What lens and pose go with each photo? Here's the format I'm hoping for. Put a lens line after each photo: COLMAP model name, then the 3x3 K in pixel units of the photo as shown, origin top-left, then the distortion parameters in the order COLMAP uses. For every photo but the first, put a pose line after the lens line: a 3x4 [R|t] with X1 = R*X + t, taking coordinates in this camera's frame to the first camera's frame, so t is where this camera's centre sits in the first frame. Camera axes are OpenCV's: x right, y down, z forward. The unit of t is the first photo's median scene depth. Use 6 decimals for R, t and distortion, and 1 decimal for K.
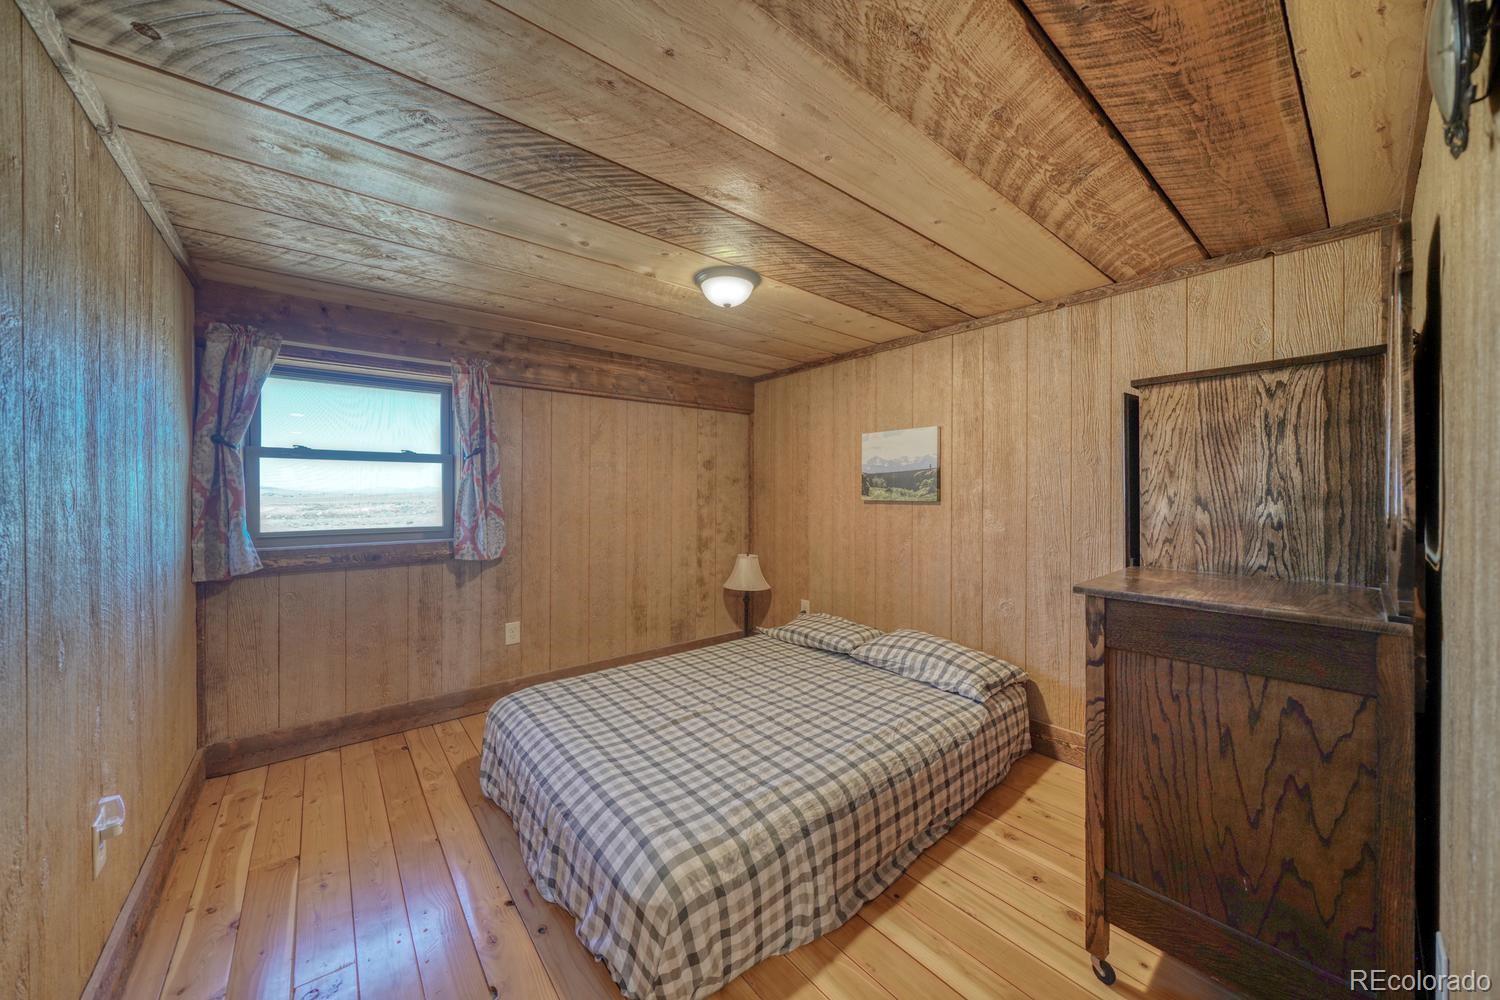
lens RADIAL K [[528.1, 0, 746.7], [0, 528.1, 493.6], [0, 0, 1]] dist [-0.005838, 0.000360]
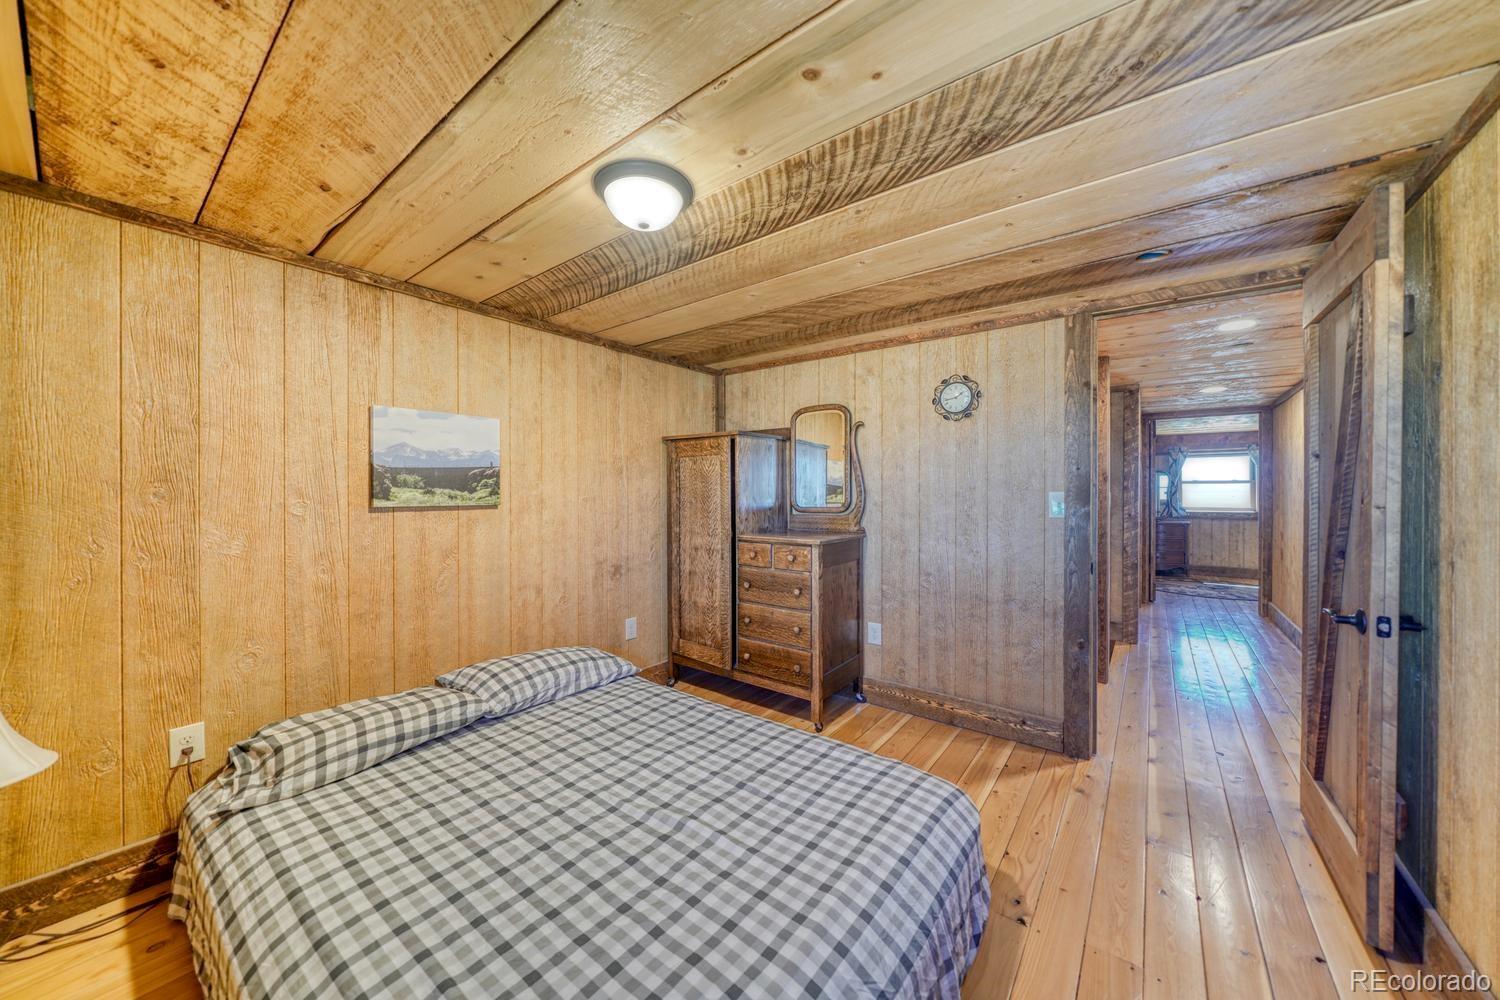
lens RADIAL K [[528.1, 0, 739.3], [0, 528.1, 492.9], [0, 0, 1]] dist [-0.005838, 0.000360]
pose [[-0.215206, -0.001442, 0.976568, -0.550419], [0.007240, 0.999969, 0.003072, -0.004164], [-0.976542, 0.007731, -0.215189, 0.756738]]
